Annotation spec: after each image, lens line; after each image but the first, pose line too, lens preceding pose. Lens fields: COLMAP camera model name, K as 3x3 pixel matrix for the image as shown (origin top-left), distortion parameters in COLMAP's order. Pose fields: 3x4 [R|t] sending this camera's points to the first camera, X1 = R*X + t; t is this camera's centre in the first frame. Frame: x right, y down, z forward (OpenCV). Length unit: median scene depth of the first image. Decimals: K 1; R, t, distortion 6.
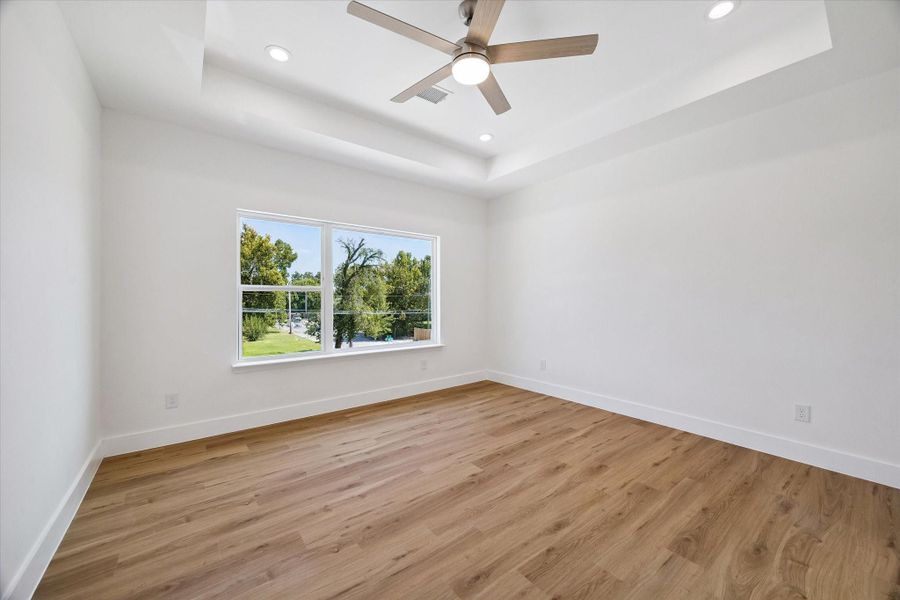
lens RADIAL K [[343.3, 0, 449.4], [0, 343.3, 302.1], [0, 0, 1]] dist [-0.002185, 0.000985]
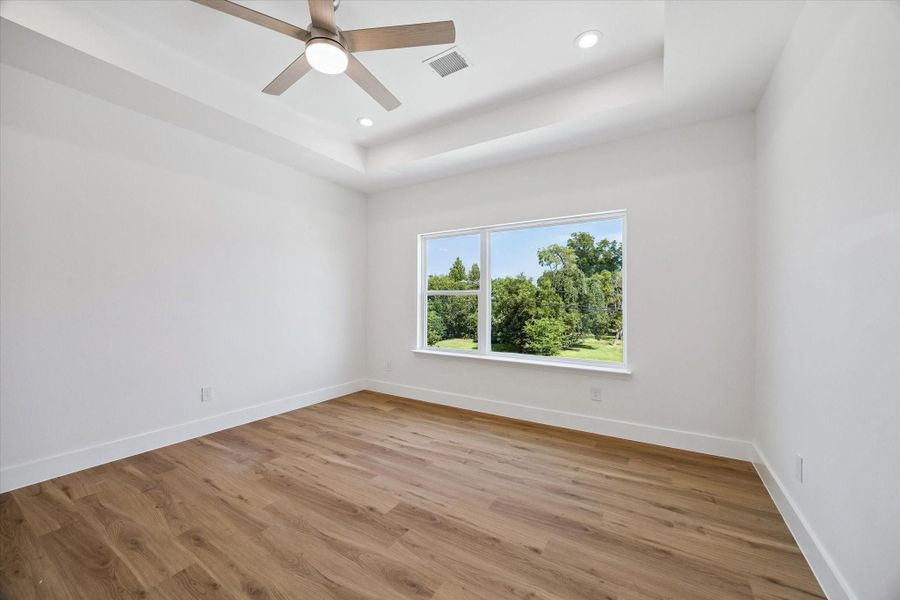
lens RADIAL K [[343.3, 0, 448.5], [0, 343.3, 296.6], [0, 0, 1]] dist [-0.002185, 0.000985]
pose [[0.344611, -0.012329, -0.938665, 0.794897], [-0.012464, 0.999766, -0.017707, -0.005611], [0.938663, 0.017802, 0.344377, 0.744346]]
